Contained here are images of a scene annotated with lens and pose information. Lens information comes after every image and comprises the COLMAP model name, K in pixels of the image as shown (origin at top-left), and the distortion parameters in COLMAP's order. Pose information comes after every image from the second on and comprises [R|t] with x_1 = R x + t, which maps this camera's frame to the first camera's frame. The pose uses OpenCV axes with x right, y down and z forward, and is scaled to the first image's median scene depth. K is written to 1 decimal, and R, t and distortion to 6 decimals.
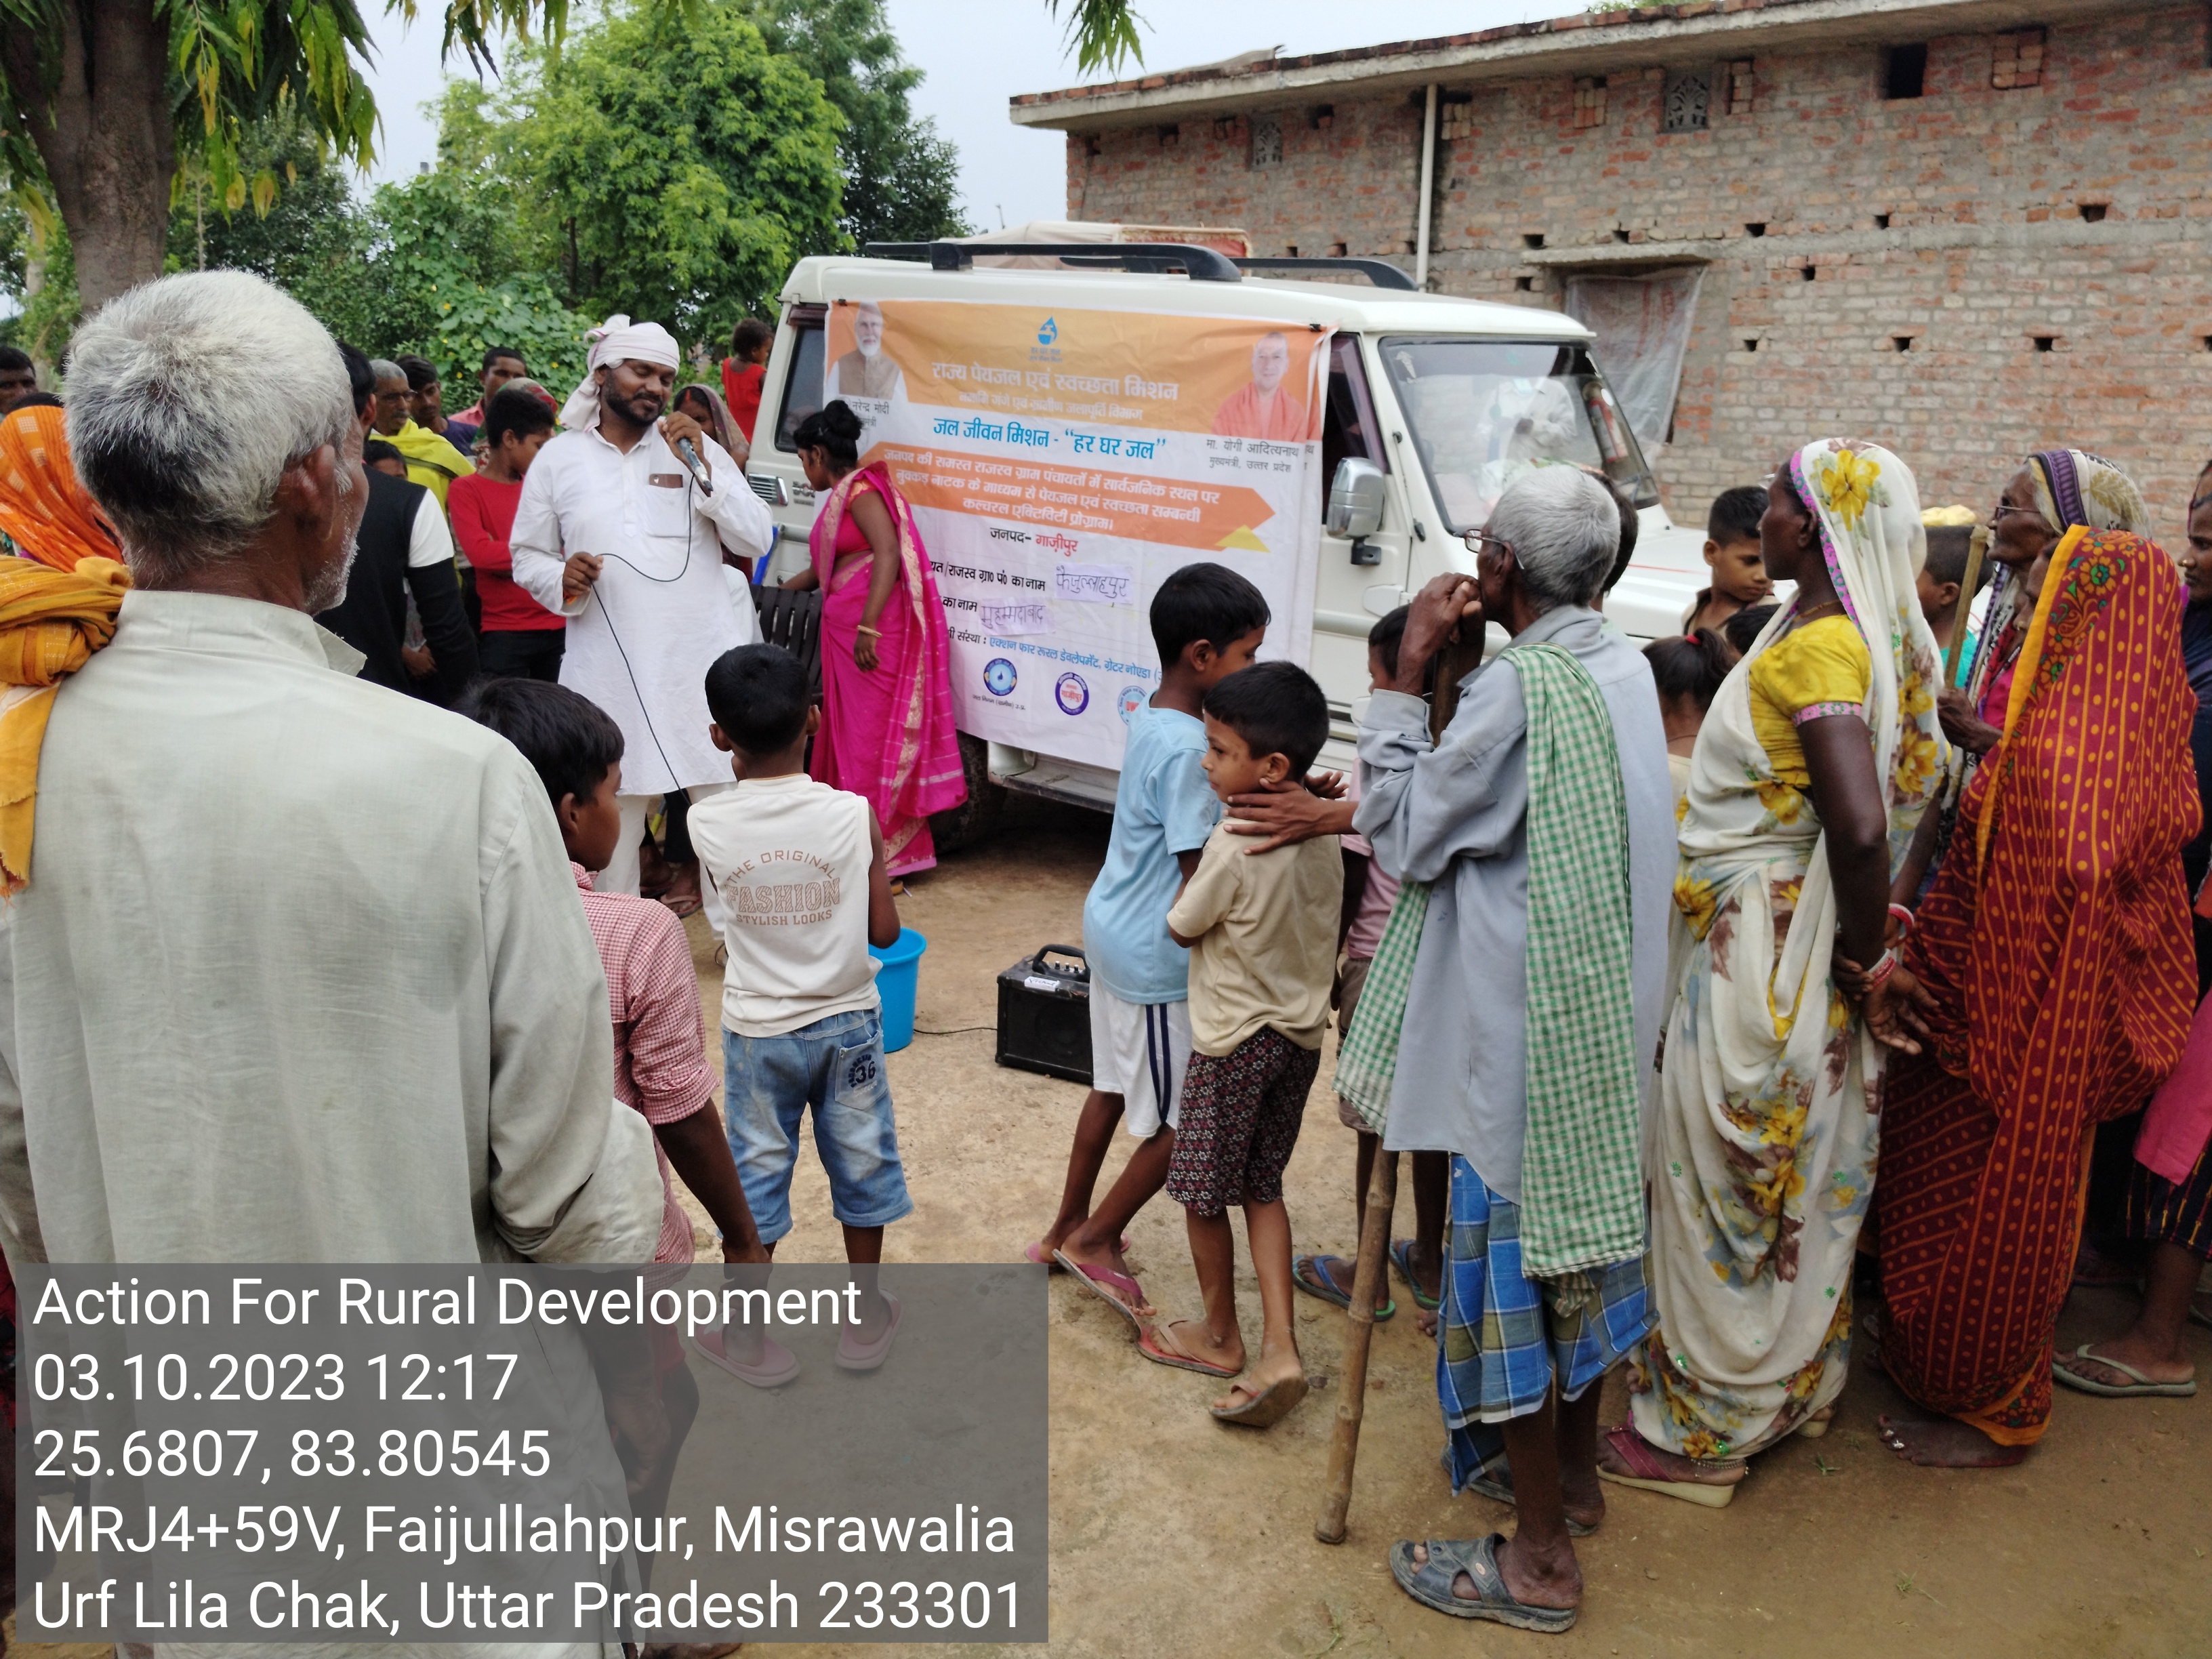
lens RADIAL K [[1733.1, 0, 1102.3], [0, 1733.1, 859.2], [0, 0, 1]] dist [0.046282, -0.069121]
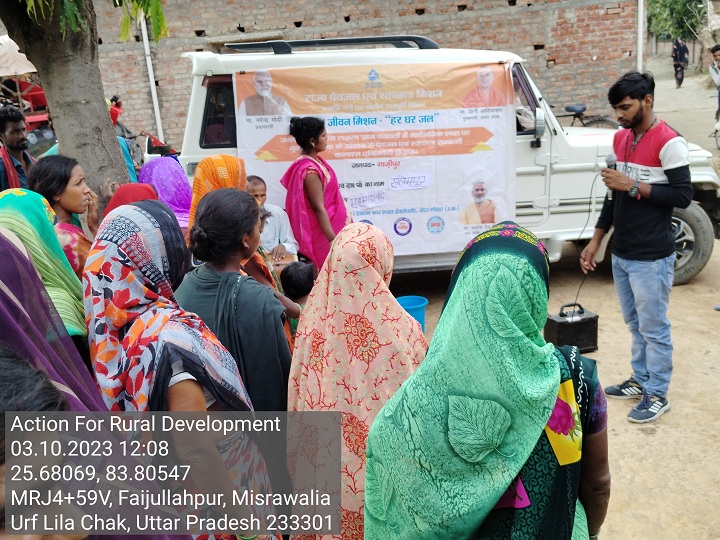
lens RADIAL K [[802.7, 0, 358.5], [0, 802.7, 268.3], [0, 0, 1]] dist [0.180496, -0.425953]
pose [[0.724052, -0.239265, 0.646917, -0.485197], [0.277206, 0.959769, 0.044716, -0.066568], [-0.631590, 0.146952, 0.761248, 0.138824]]
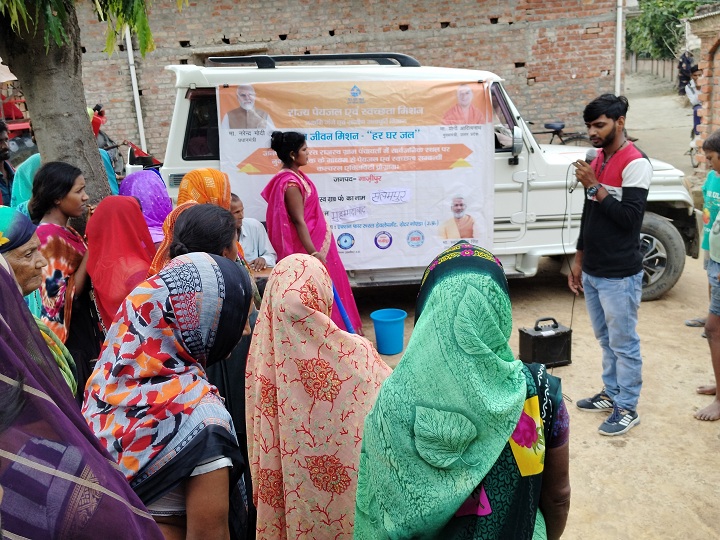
lens RADIAL K [[801.3, 0, 368.4], [0, 801.3, 267.4], [0, 0, 1]] dist [0.182291, -0.416129]
pose [[0.704798, -0.222021, 0.673770, -0.487693], [0.265346, 0.963329, 0.039871, -0.067995], [-0.657914, 0.150681, 0.737865, 0.131704]]
